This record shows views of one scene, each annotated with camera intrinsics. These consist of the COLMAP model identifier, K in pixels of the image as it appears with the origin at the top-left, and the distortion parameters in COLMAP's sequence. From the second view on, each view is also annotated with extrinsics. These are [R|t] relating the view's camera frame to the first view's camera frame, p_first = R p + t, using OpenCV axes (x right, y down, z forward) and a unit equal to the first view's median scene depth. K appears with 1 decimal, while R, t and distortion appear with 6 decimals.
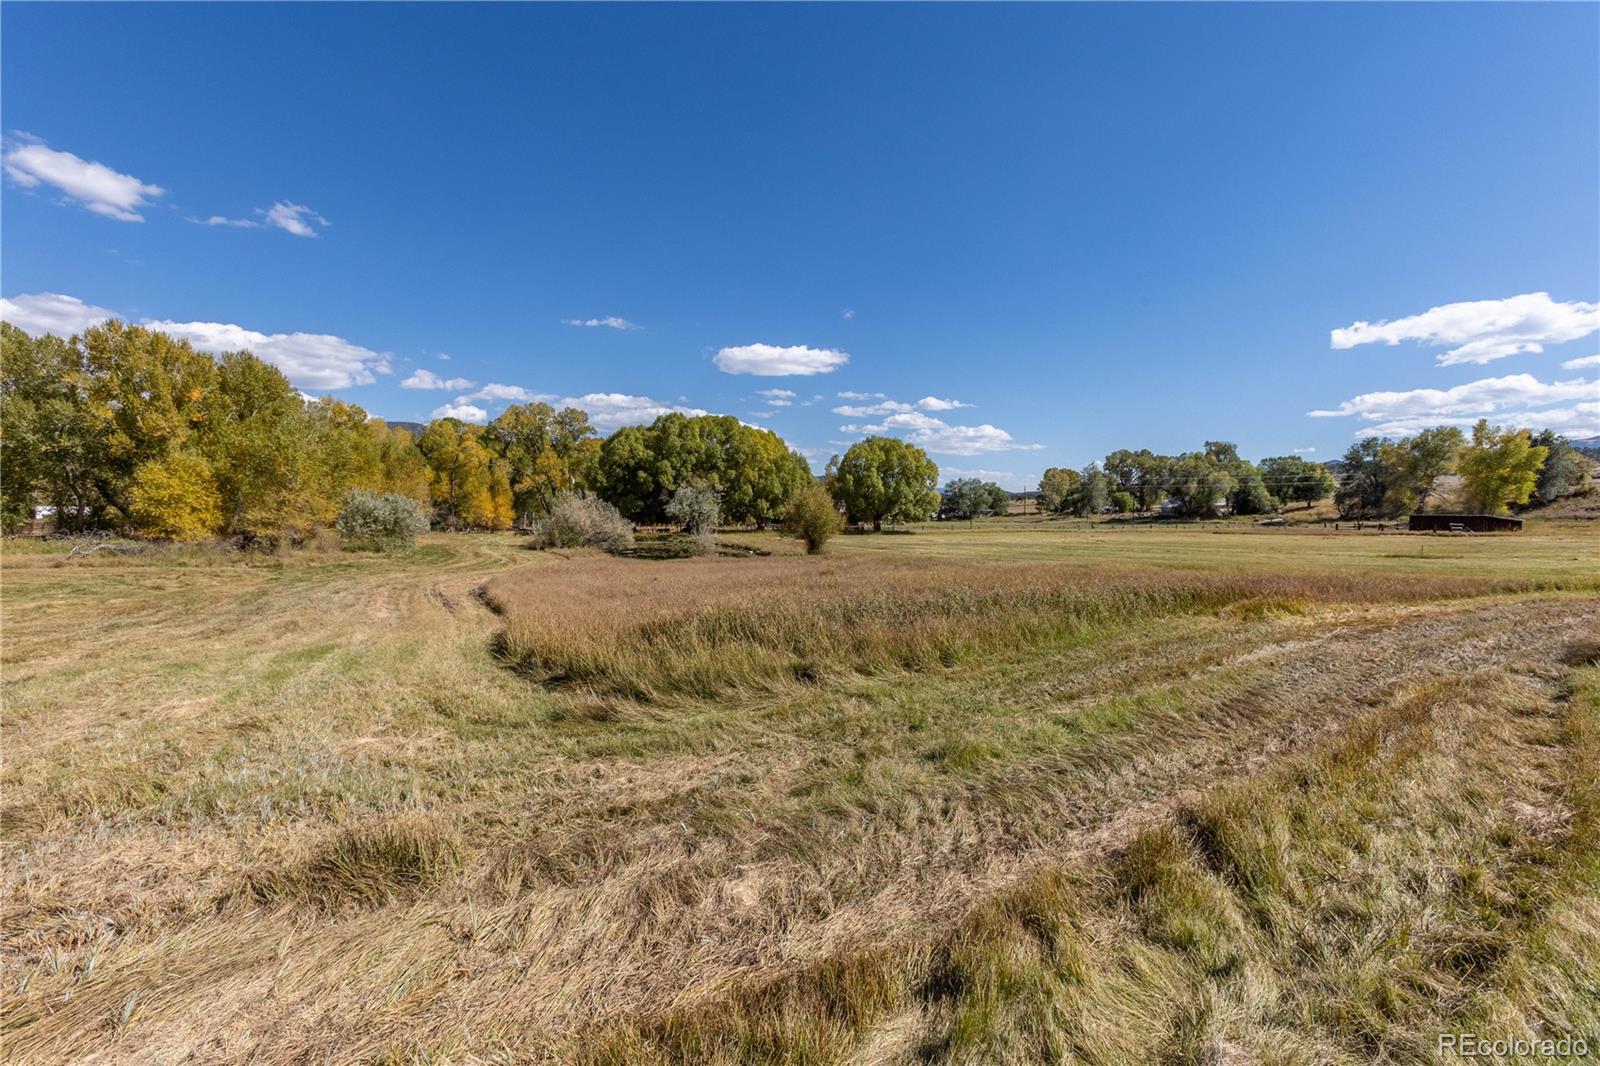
lens RADIAL K [[722.8, 0, 797.8], [0, 722.8, 530.5], [0, 0, 1]] dist [-0.002867, 0.010167]
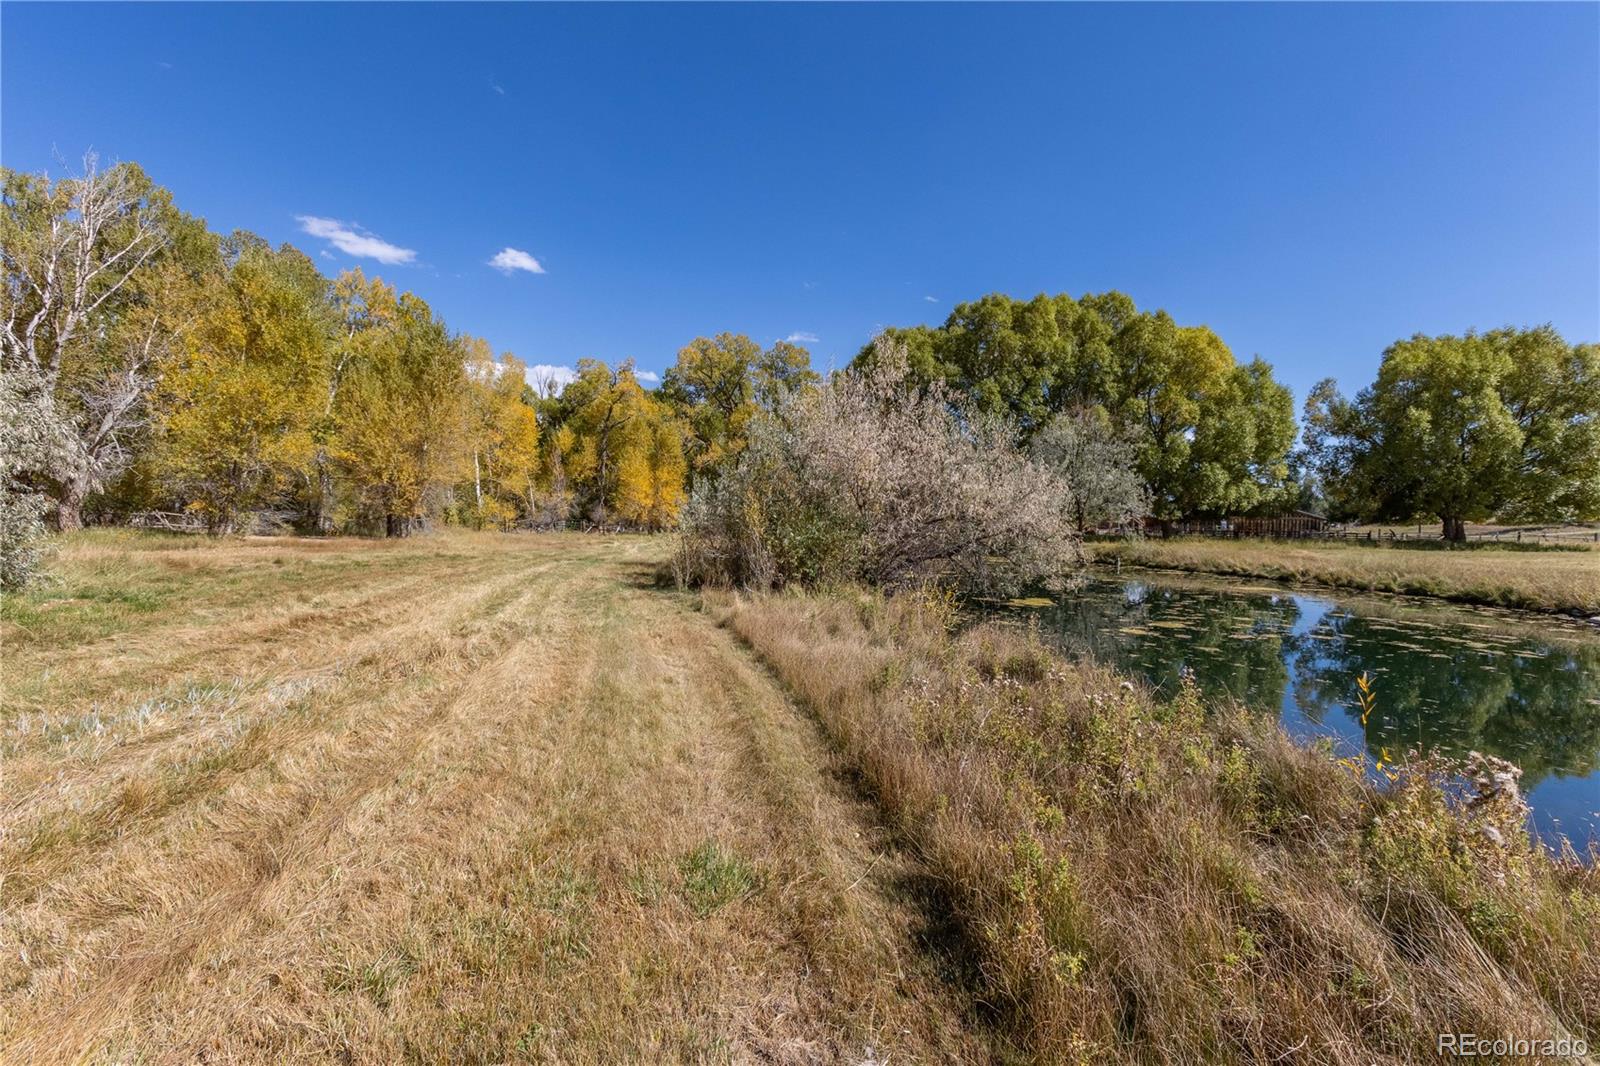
lens RADIAL K [[710.8, 0, 790.5], [0, 710.8, 542.9], [0, 0, 1]] dist [-0.003388, 0.000532]
pose [[0.960884, 0.016883, -0.276437, -0.173593], [-0.016003, 0.999857, 0.005439, 0.005955], [0.276489, -0.000802, 0.961017, 0.522445]]
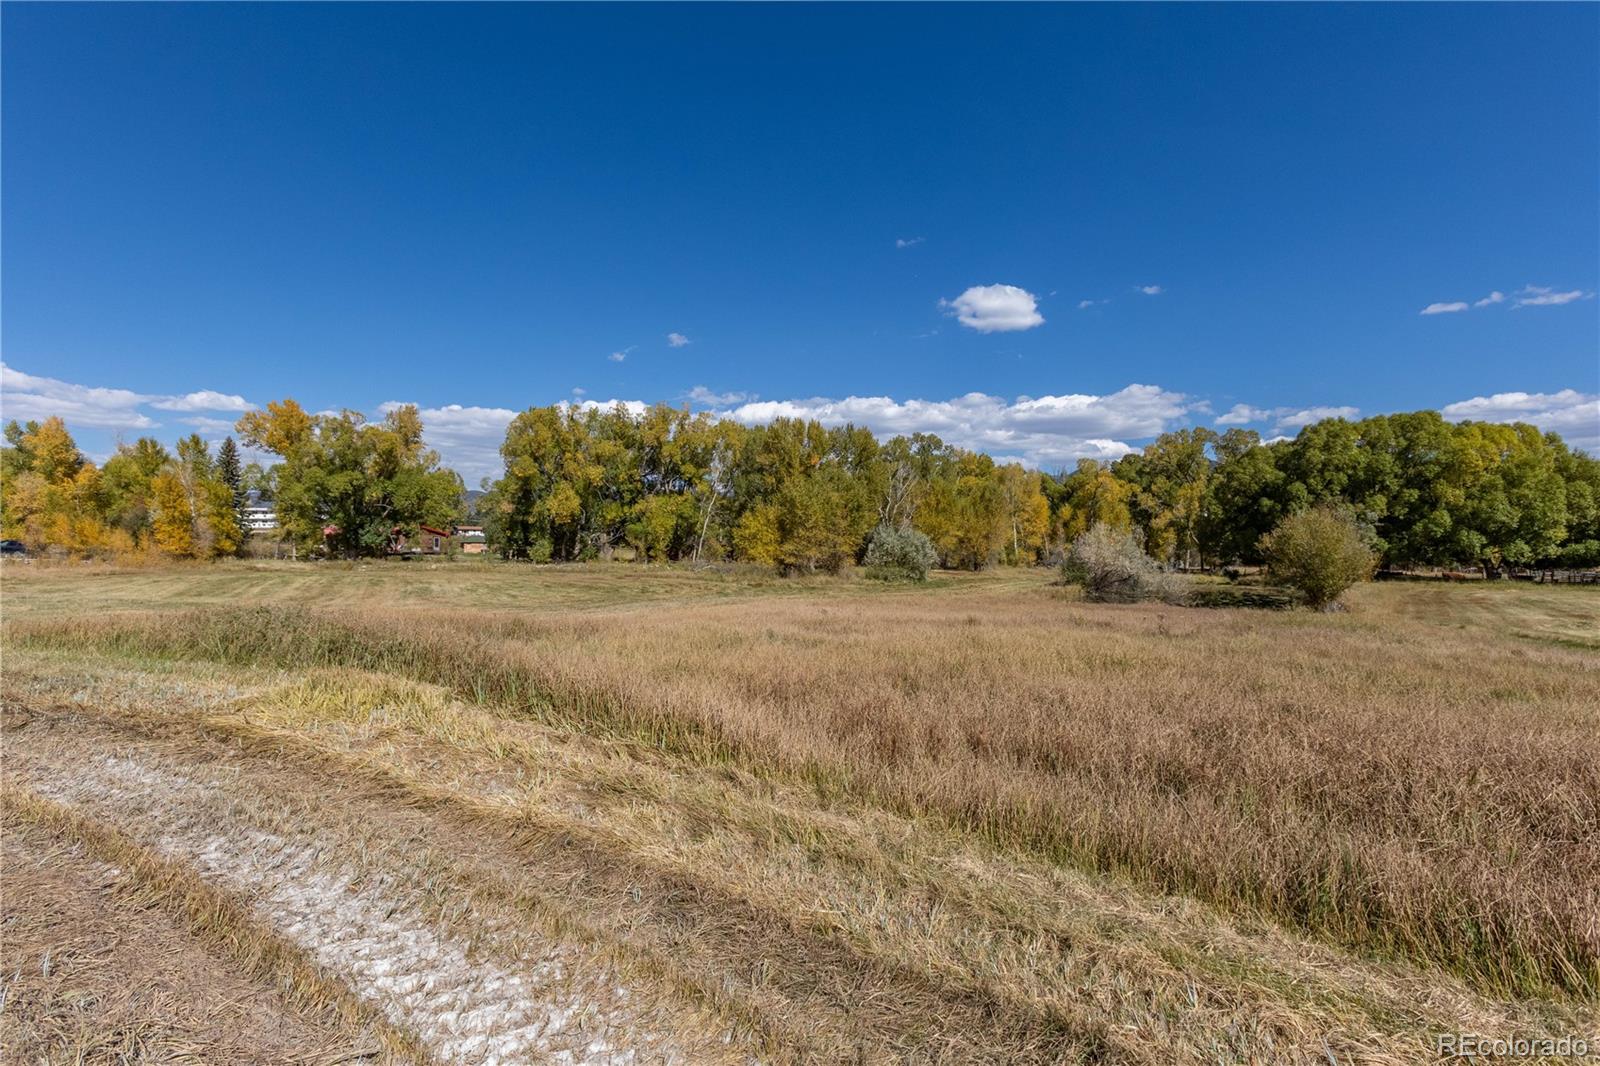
lens RADIAL K [[722.8, 0, 801.8], [0, 722.8, 512.9], [0, 0, 1]] dist [-0.002867, 0.010167]
pose [[0.530460, -0.036874, -0.846908, 0.183476], [-0.029487, 0.997646, -0.061906, -0.001458], [0.847197, 0.057812, 0.528124, 0.146257]]
